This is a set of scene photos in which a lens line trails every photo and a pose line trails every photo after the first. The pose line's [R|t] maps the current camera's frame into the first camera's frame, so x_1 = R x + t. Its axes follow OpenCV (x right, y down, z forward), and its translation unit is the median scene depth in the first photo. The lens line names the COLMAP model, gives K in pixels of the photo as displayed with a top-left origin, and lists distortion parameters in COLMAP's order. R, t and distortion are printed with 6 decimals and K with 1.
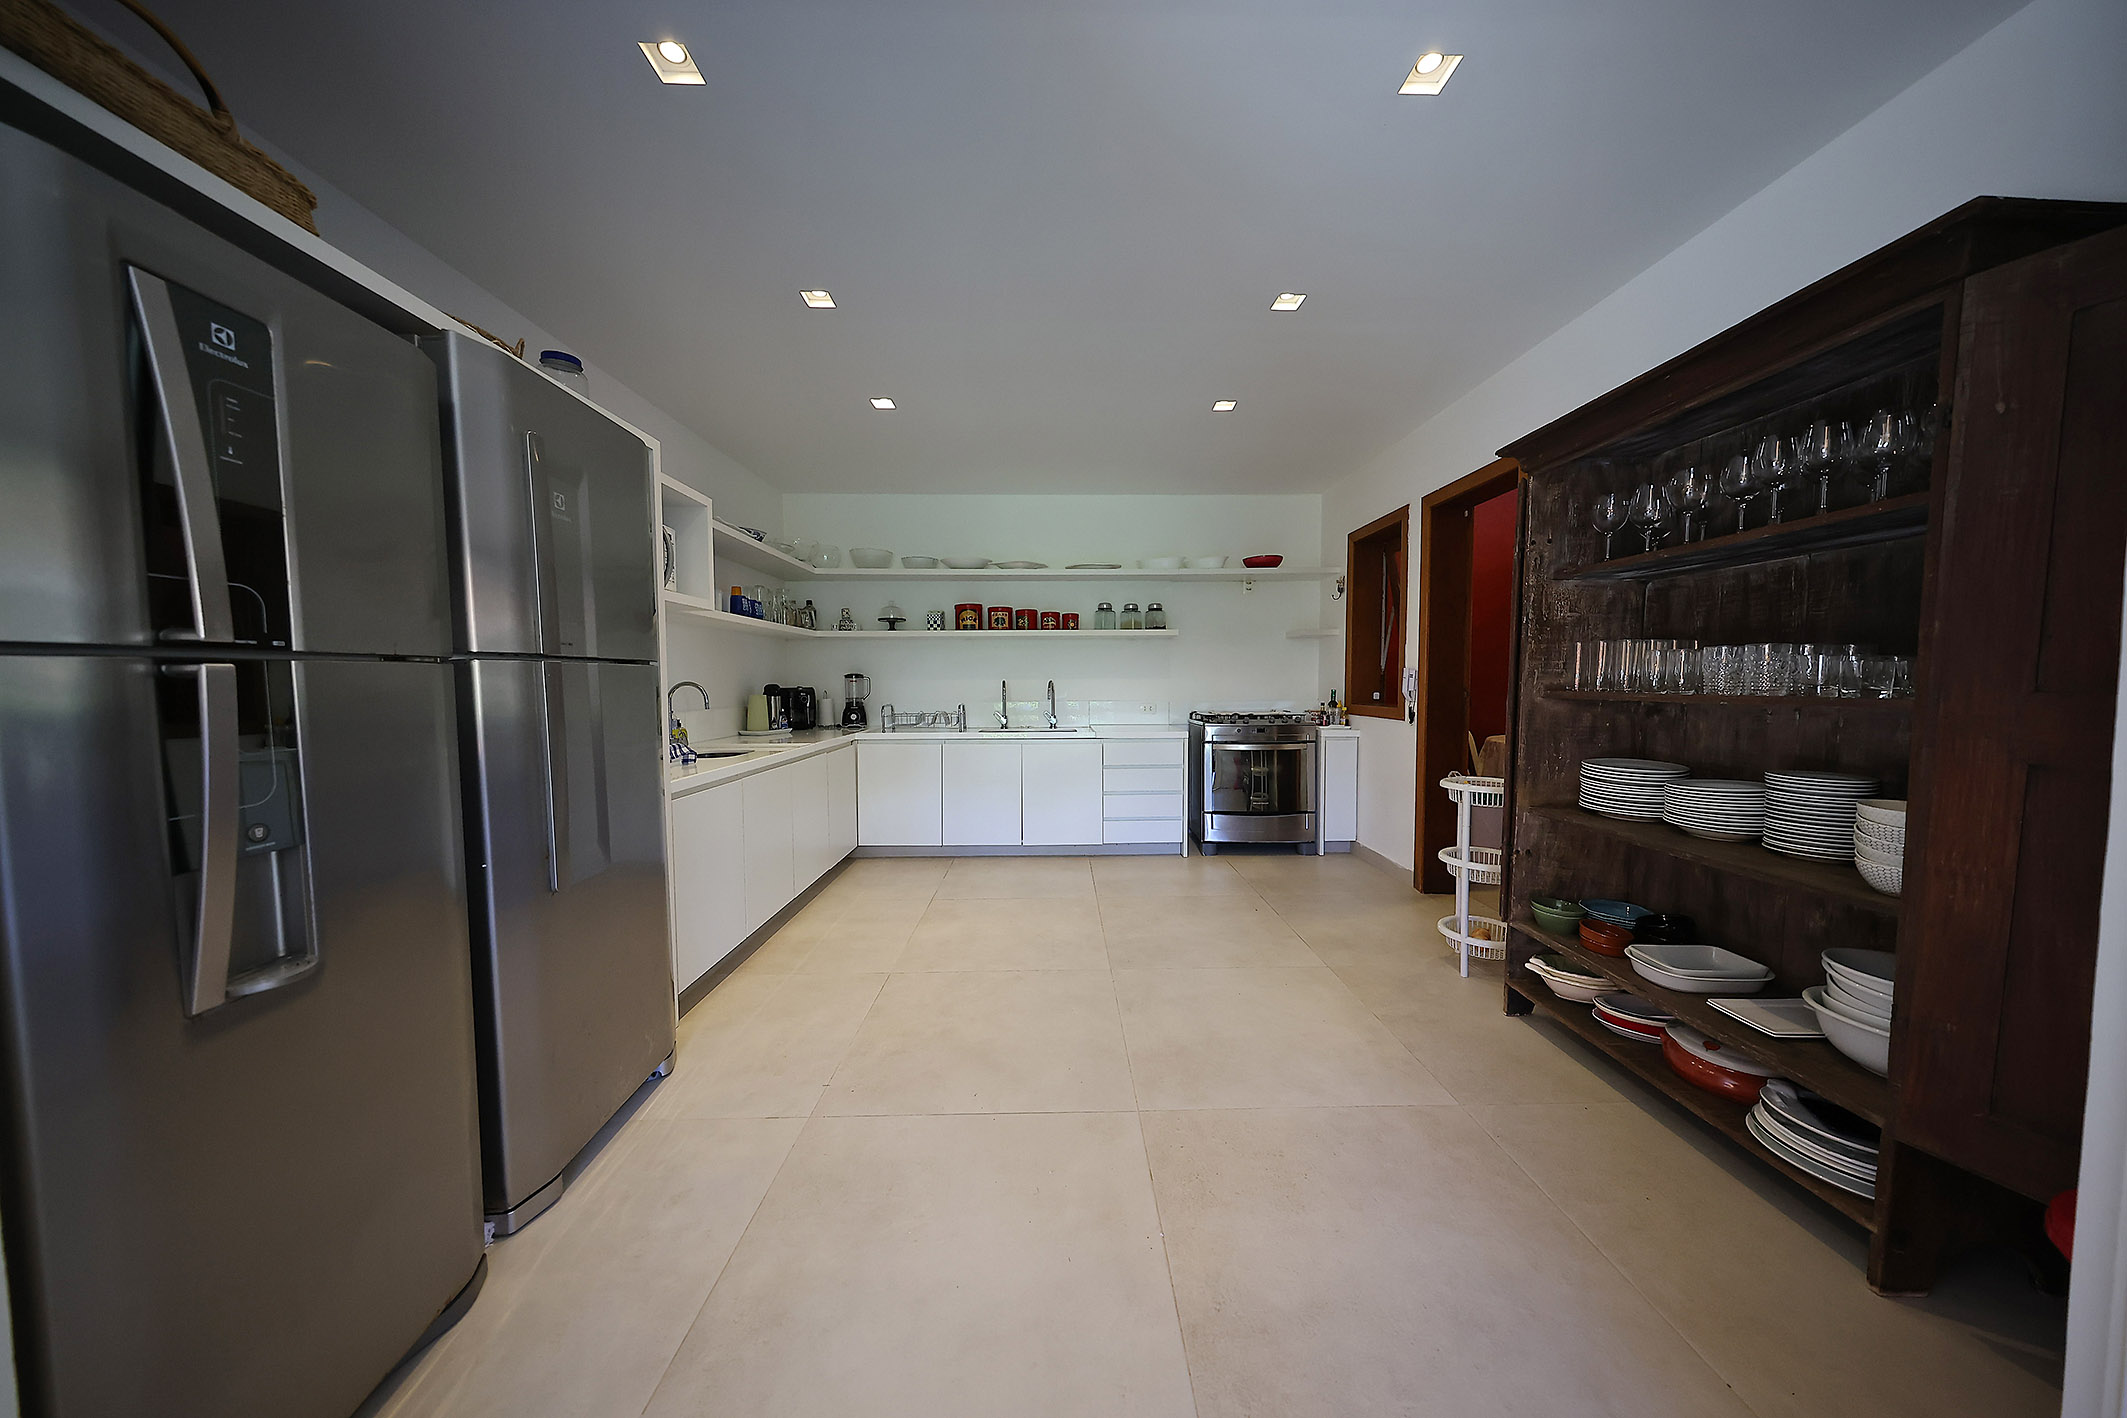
lens RADIAL K [[664.7, 0, 1063.5], [0, 664.7, 709.0], [0, 0, 1]] dist [-0.000073, -0.000006]
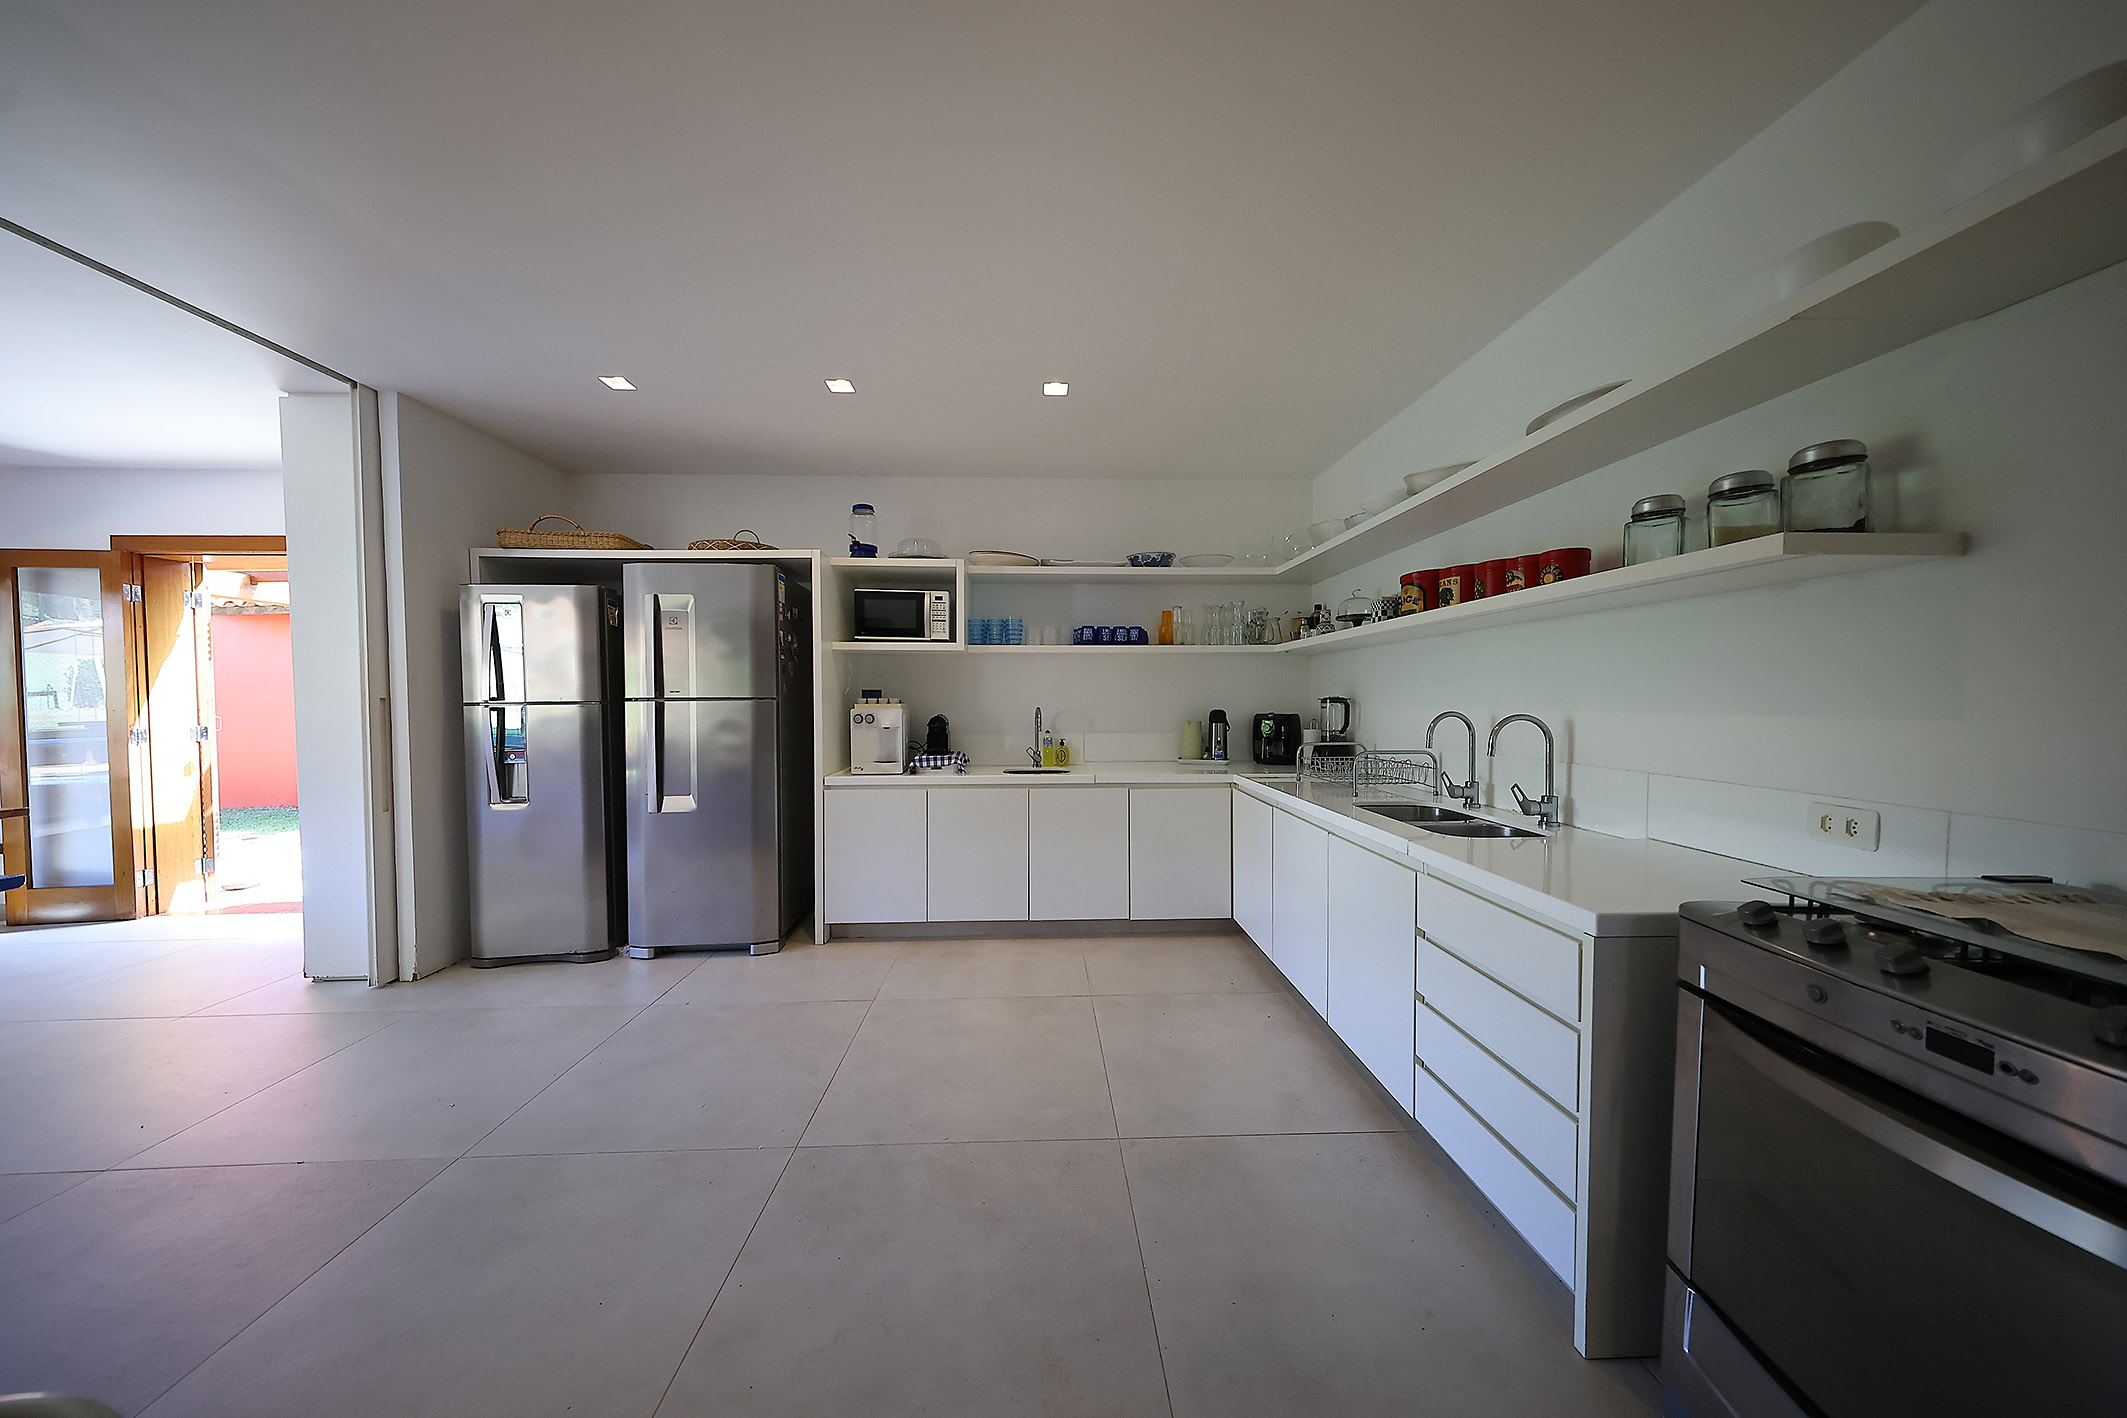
lens RADIAL K [[664.7, 0, 1063.5], [0, 664.7, 709.0], [0, 0, 1]] dist [-0.000073, -0.000006]
pose [[0.025350, 0.024411, -0.999381, 0.466640], [-0.038878, 0.998970, 0.023415, -0.051046], [0.998922, 0.038261, 0.026273, 0.775869]]
